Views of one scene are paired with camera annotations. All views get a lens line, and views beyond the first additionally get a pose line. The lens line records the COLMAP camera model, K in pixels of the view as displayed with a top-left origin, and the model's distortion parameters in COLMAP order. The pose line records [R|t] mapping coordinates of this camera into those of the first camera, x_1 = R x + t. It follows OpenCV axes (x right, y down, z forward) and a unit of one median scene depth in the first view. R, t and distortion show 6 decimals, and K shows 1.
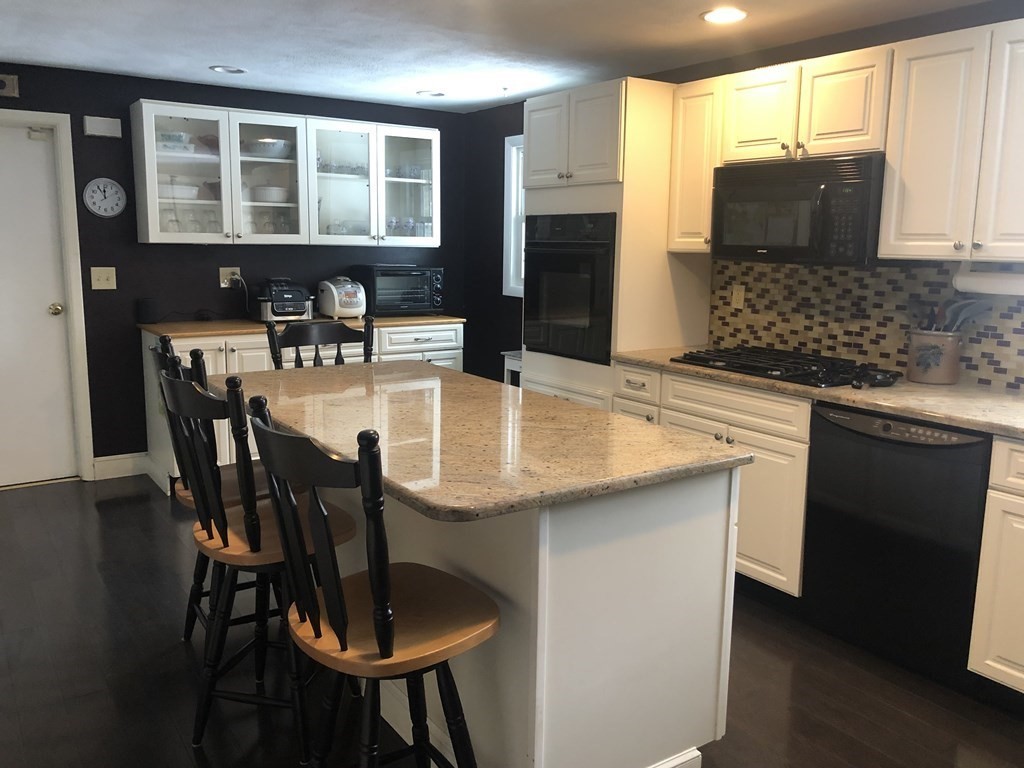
lens RADIAL K [[851.3, 0, 511.5], [0, 851.3, 379.5], [0, 0, 1]] dist [0.004256, -0.002565]
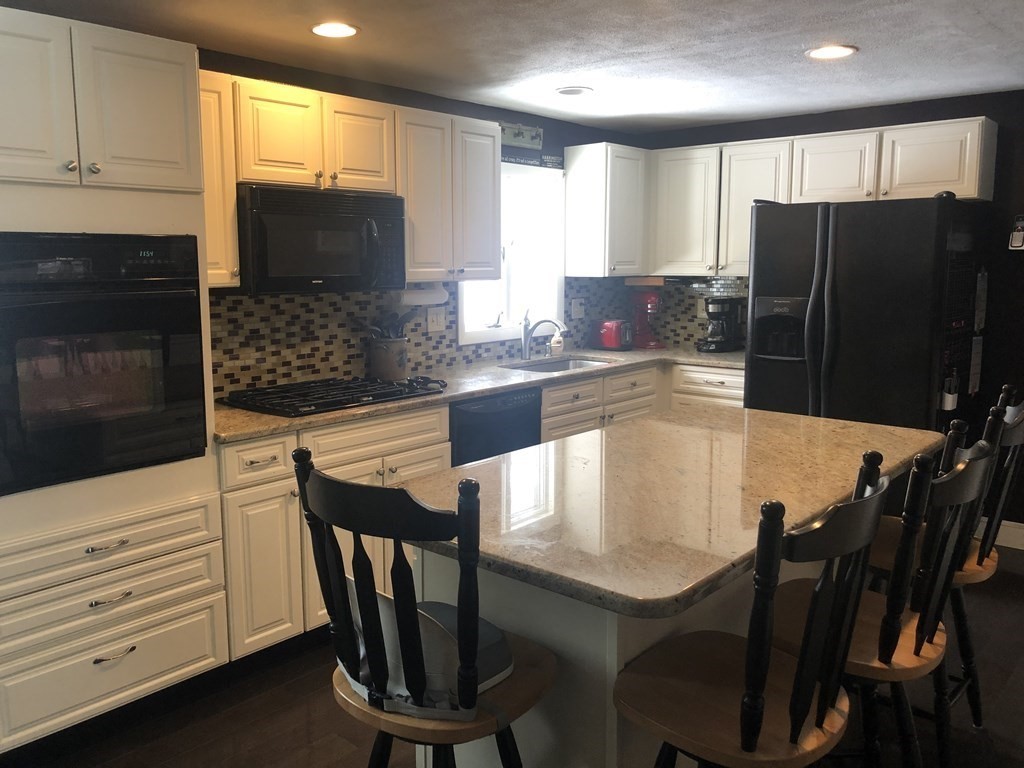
lens RADIAL K [[851.3, 0, 511.8], [0, 851.3, 384.4], [0, 0, 1]] dist [0.004256, -0.002565]
pose [[-0.277242, -0.153772, 0.948415, -0.666839], [0.155665, 0.966879, 0.202270, -0.191515], [-0.948106, 0.203713, -0.244123, 1.012828]]
